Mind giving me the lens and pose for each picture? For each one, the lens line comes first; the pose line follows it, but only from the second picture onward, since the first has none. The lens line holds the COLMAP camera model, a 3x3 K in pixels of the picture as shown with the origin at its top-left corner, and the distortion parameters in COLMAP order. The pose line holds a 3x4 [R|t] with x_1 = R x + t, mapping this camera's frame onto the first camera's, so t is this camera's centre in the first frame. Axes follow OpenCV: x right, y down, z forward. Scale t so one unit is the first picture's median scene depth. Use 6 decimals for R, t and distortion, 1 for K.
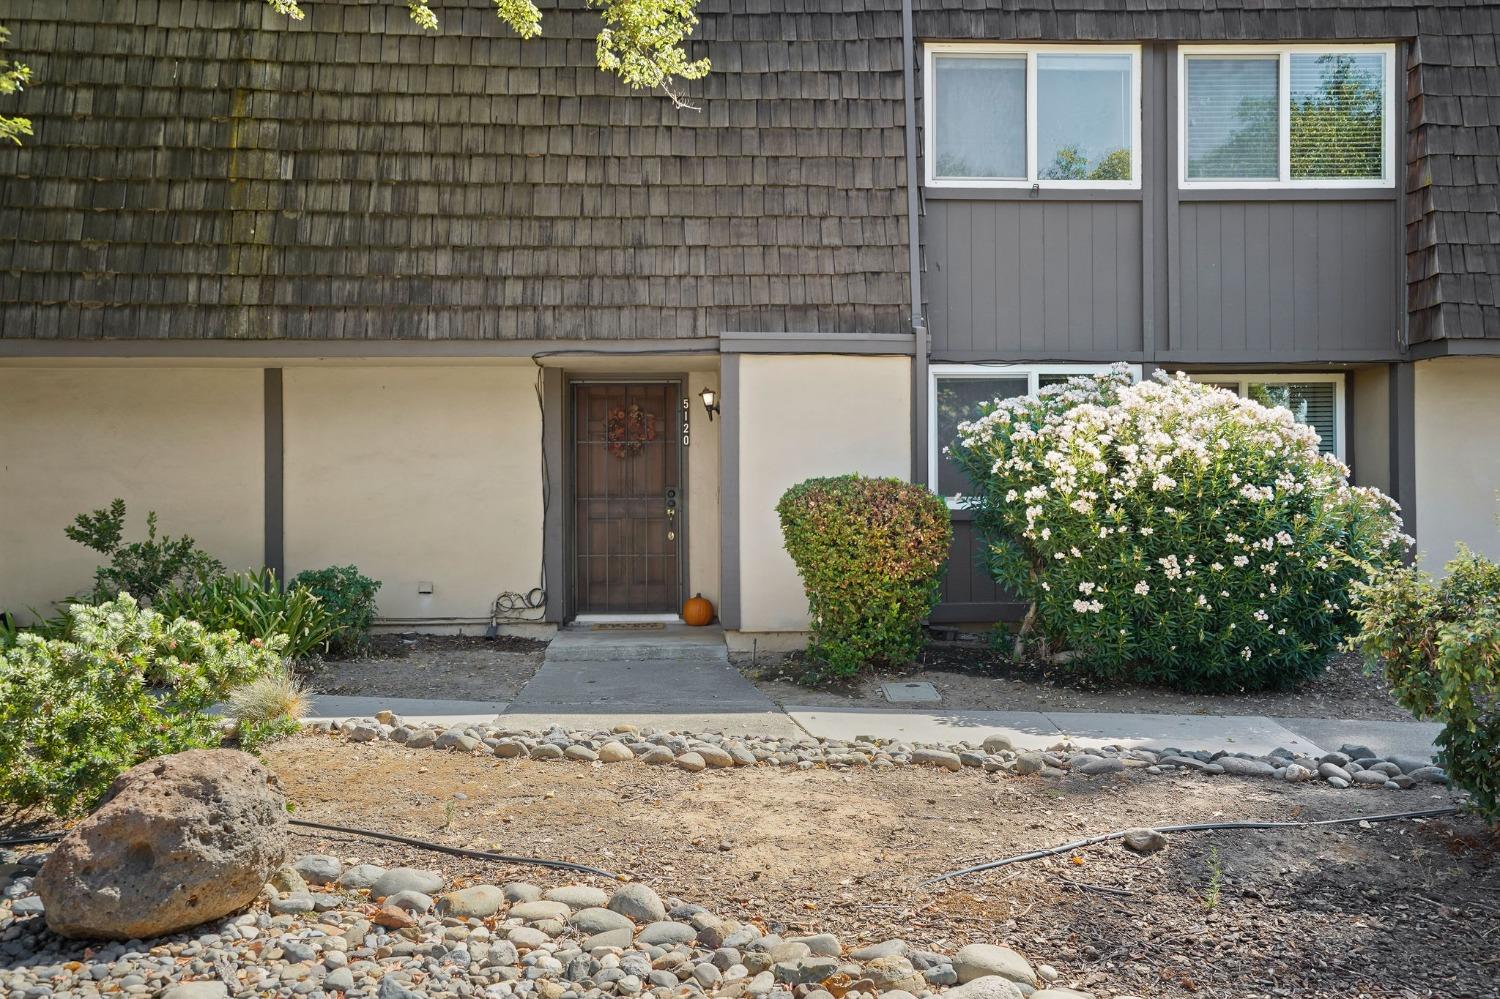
lens RADIAL K [[1252.5, 0, 740.4], [0, 1252.5, 499.3], [0, 0, 1]] dist [0.001826, 0.060839]
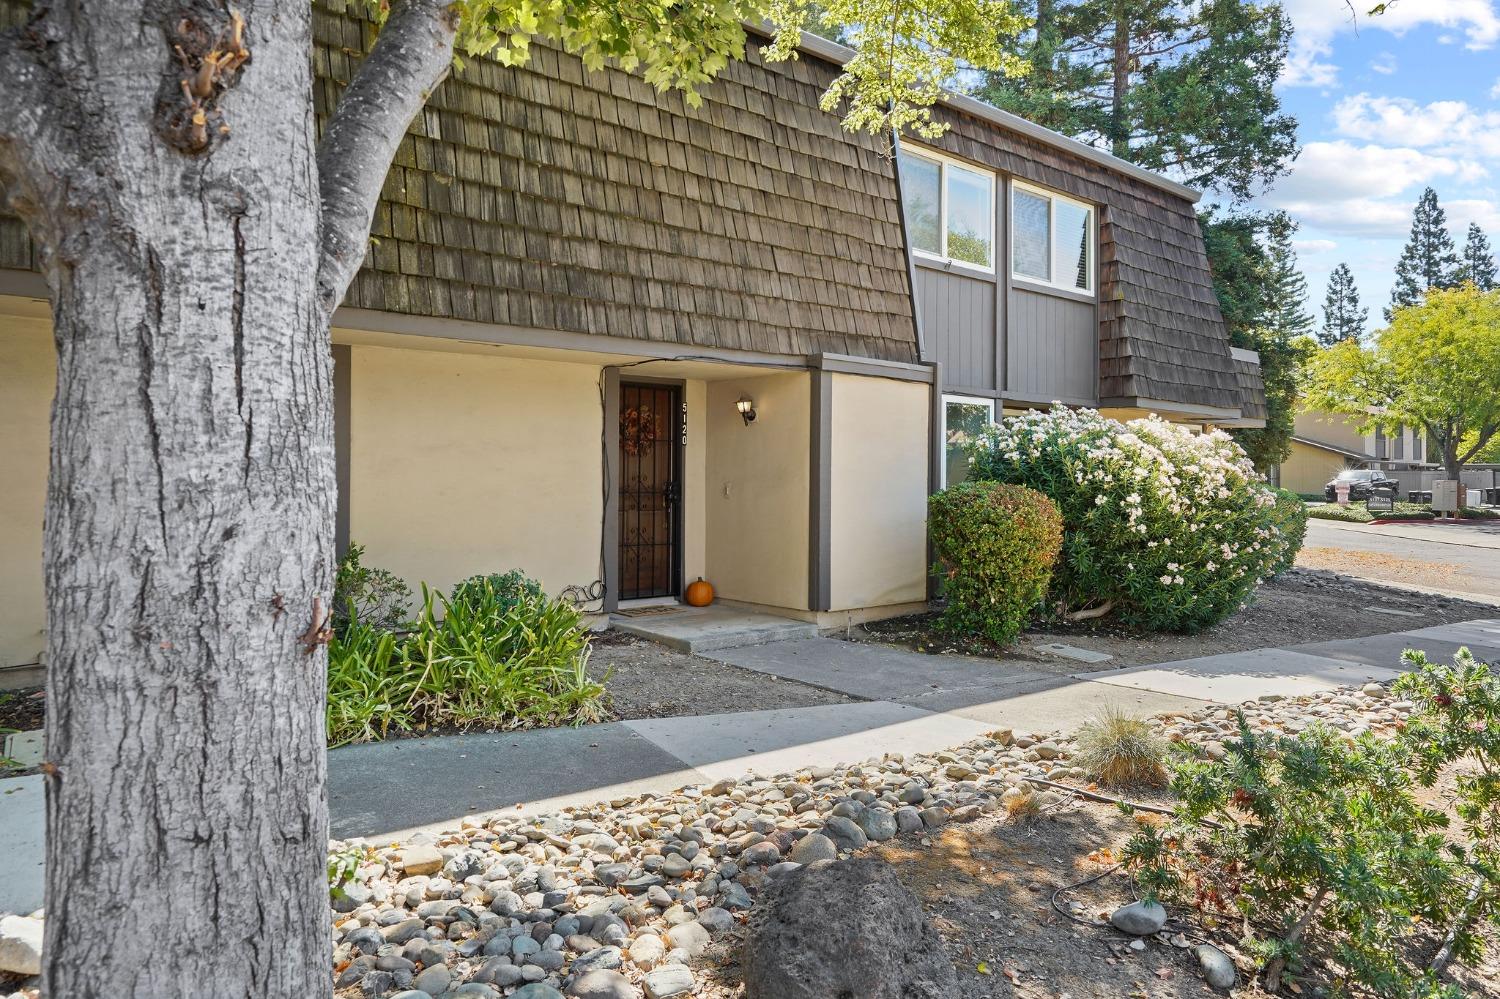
lens RADIAL K [[958.5, 0, 749.8], [0, 958.5, 485.3], [0, 0, 1]] dist [-0.058529, 0.081867]
pose [[0.815356, 0.008948, 0.578891, -0.562871], [-0.015874, 0.999850, 0.006904, -0.016142], [-0.578743, -0.014819, 0.815376, 0.312977]]
